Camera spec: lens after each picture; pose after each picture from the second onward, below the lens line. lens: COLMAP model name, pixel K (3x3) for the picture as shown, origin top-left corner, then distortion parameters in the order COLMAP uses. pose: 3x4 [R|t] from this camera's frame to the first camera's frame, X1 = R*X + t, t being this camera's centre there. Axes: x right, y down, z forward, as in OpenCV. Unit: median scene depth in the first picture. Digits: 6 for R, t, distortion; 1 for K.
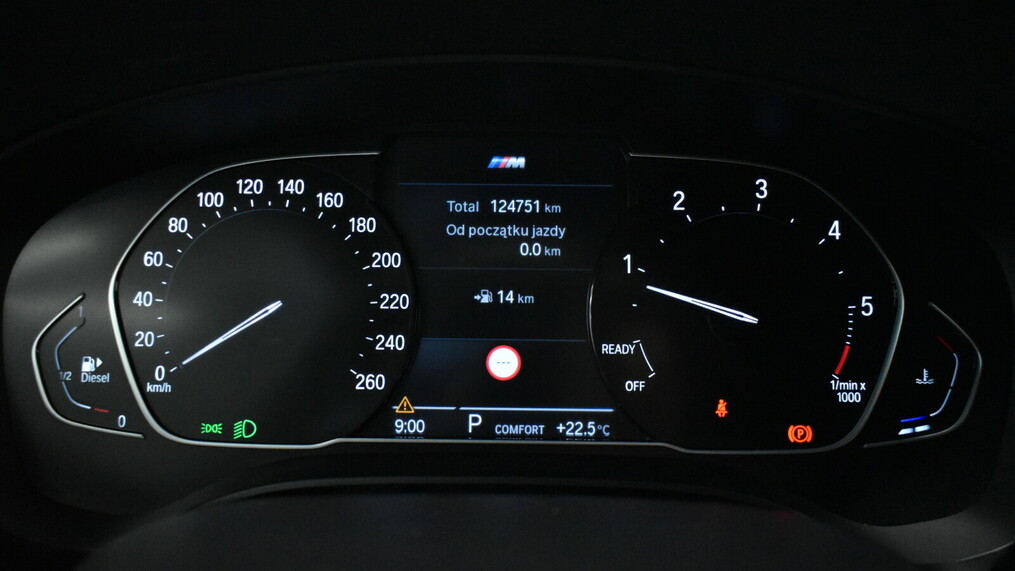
lens RADIAL K [[894.8, 0, 507.5], [0, 894.8, 279.1], [0, 0, 1]] dist [-0.037533, 0.003381]
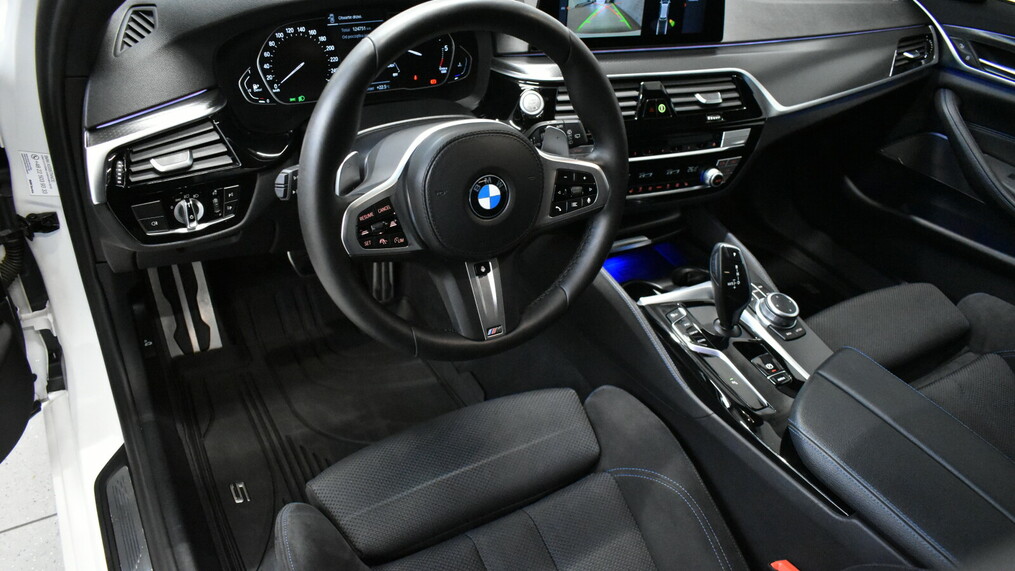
lens RADIAL K [[784.4, 0, 509.9], [0, 784.4, 283.7], [0, 0, 1]] dist [-0.014953, 0.016157]
pose [[0.850732, -0.241258, 0.466957, -1.265269], [0.014832, 0.899094, 0.437504, -0.557771], [-0.525390, -0.365273, 0.768467, -2.273690]]
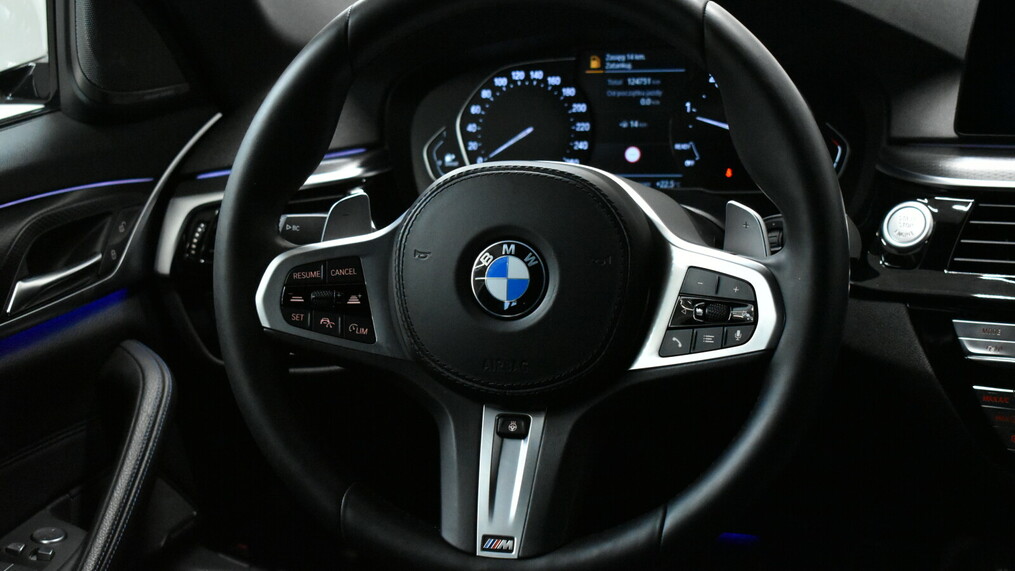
lens RADIAL K [[1839.0, 0, 516.8], [0, 1839.0, 278.7], [0, 0, 1]] dist [0.004510, 0.000000]
pose [[0.965049, 0.002914, -0.262054, 0.898415], [0.011817, 0.998437, 0.054621, 0.148222], [0.261804, -0.055809, 0.963506, -3.400459]]
